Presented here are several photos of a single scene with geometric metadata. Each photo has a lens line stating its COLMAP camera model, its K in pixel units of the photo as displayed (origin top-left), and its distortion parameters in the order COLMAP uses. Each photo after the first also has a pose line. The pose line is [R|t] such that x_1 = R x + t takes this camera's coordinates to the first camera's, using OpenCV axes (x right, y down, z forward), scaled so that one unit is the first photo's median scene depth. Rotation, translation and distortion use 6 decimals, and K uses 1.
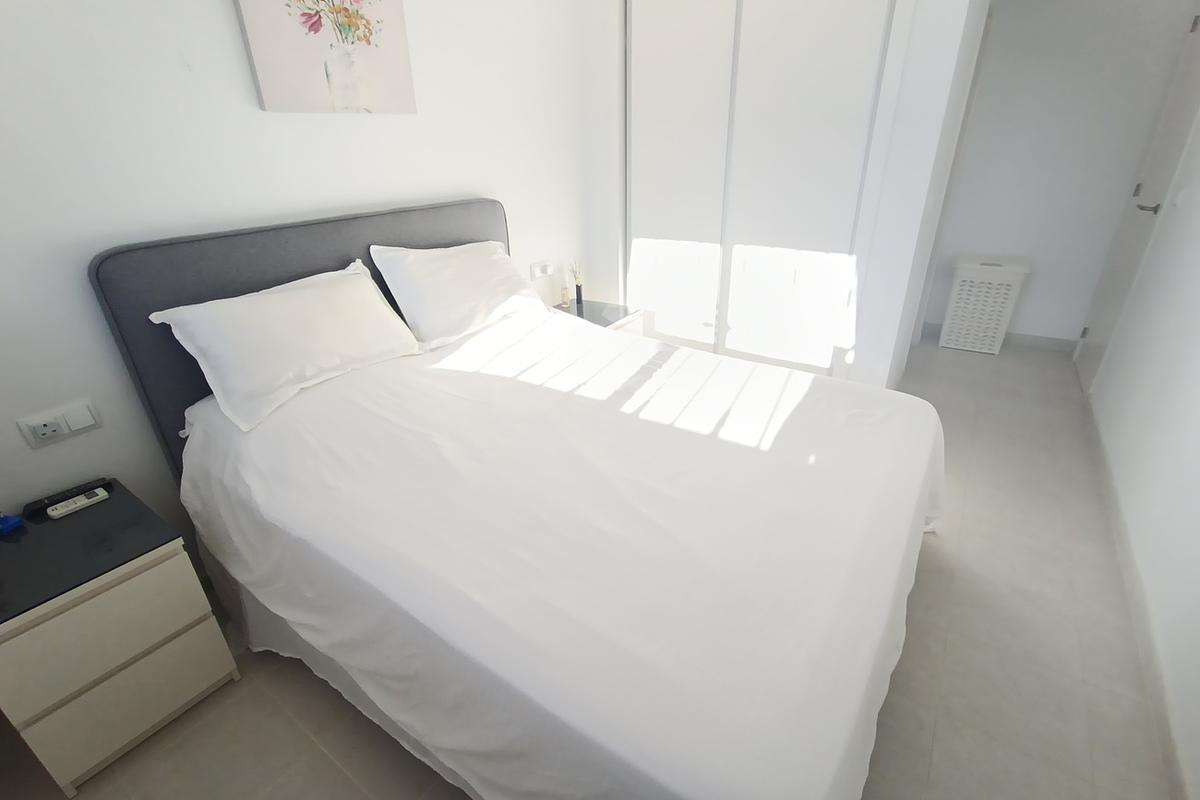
lens RADIAL K [[546.2, 0, 593.5], [0, 546.2, 400.6], [0, 0, 1]] dist [-0.026103, 0.013279]
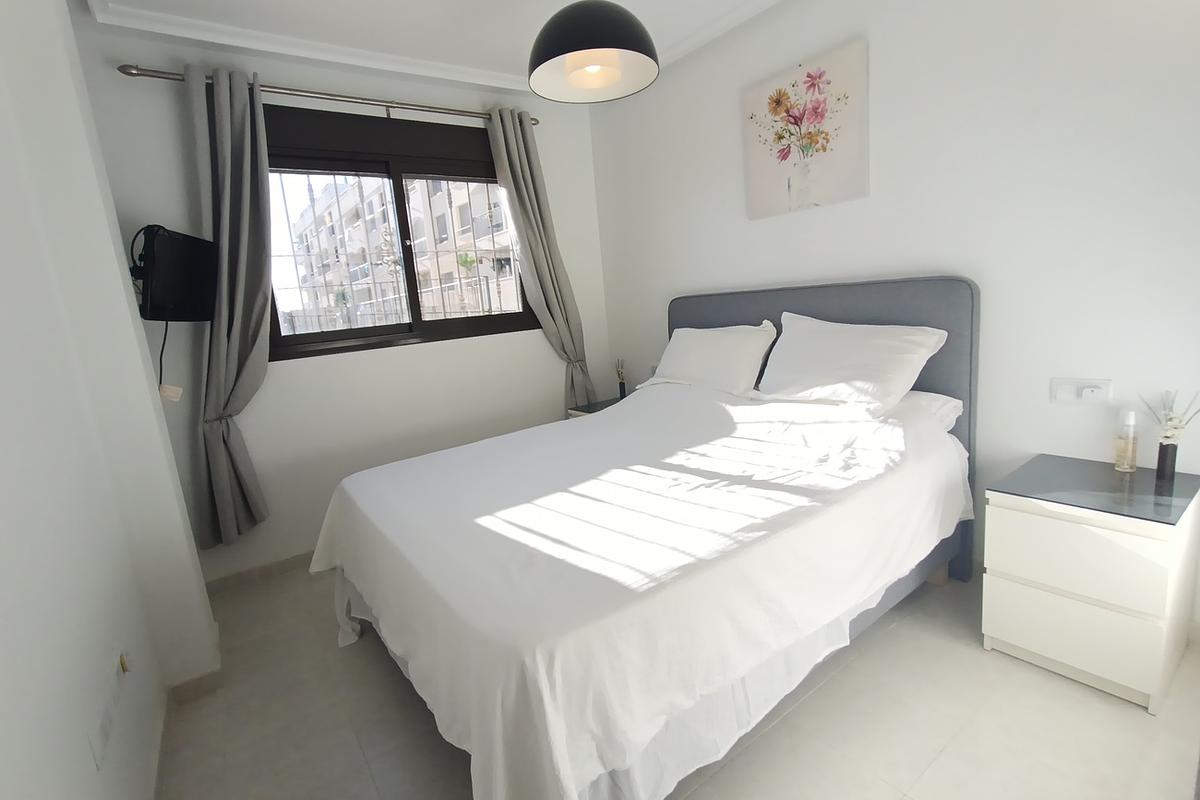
lens RADIAL K [[546.2, 0, 593.3], [0, 546.2, 398.9], [0, 0, 1]] dist [-0.026103, 0.013279]
pose [[-0.330093, 0.222066, -0.917456, 0.958622], [-0.315209, 0.890213, 0.328882, -0.394045], [0.889765, 0.397752, -0.223856, 1.006193]]
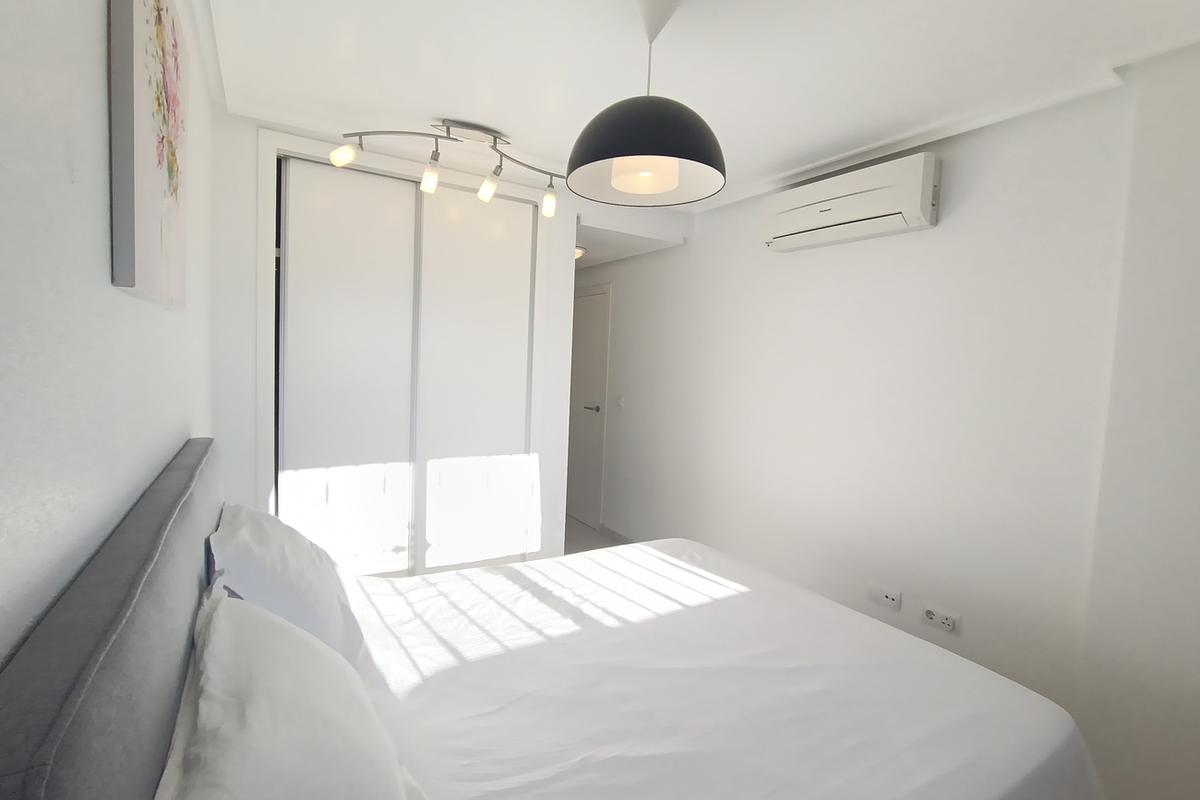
lens RADIAL K [[546.2, 0, 601.9], [0, 546.2, 401.2], [0, 0, 1]] dist [-0.026103, 0.013279]
pose [[0.391821, -0.026856, 0.919649, -0.762048], [0.348512, 0.929416, -0.121345, -0.223416], [-0.851478, 0.368055, 0.373525, 0.452758]]
